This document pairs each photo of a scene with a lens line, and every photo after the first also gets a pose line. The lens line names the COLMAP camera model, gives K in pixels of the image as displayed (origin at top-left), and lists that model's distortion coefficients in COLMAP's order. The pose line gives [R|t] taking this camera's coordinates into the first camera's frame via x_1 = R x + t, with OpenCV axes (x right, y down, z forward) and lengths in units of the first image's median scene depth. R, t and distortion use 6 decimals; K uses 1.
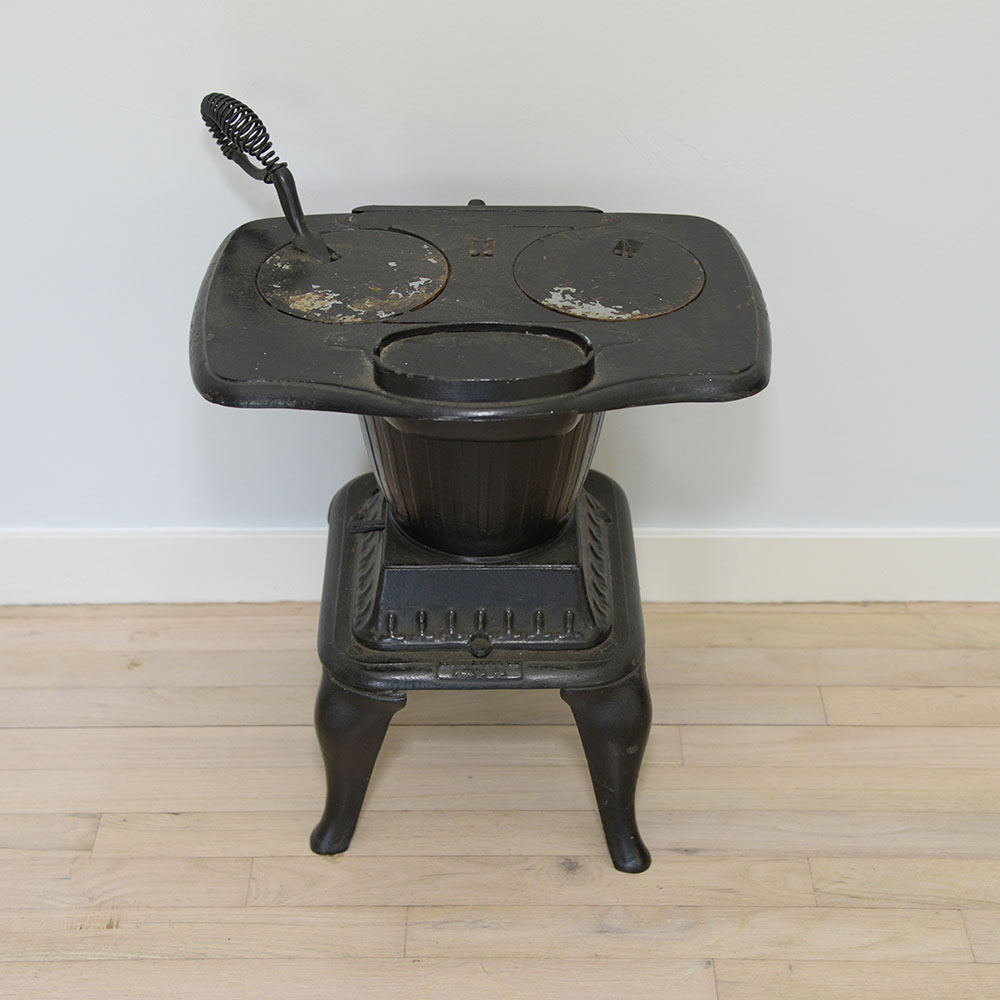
lens RADIAL K [[1868.4, 0, 500.0], [0, 1868.4, 500.0], [0, 0, 1]] dist [0.144276, 0.078132]
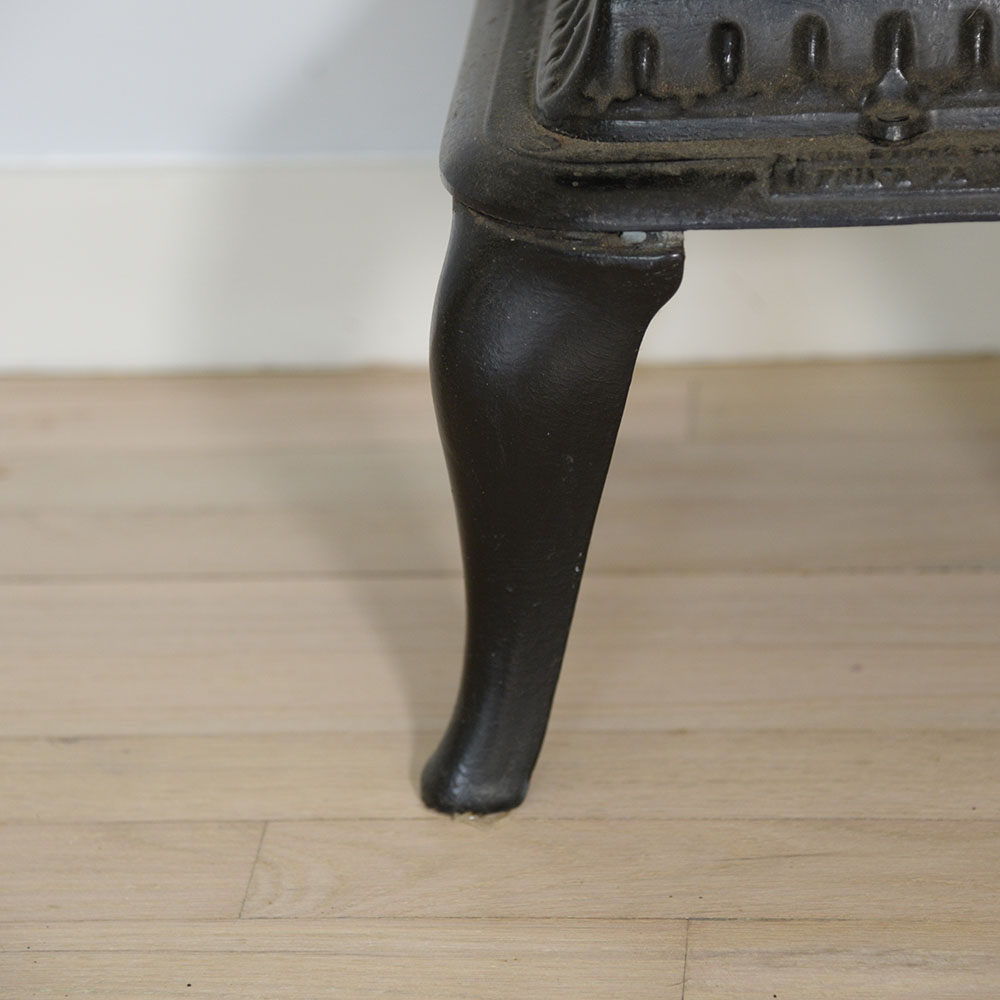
lens RADIAL K [[3565.3, 0, 500.0], [0, 3565.3, 500.0], [0, 0, 1]] dist [0.559528, 1.312469]
pose [[0.995056, -0.007811, -0.099009, -0.016438], [-0.008903, 0.985874, -0.167254, 0.249253], [0.098917, 0.167309, 0.980930, 0.313026]]
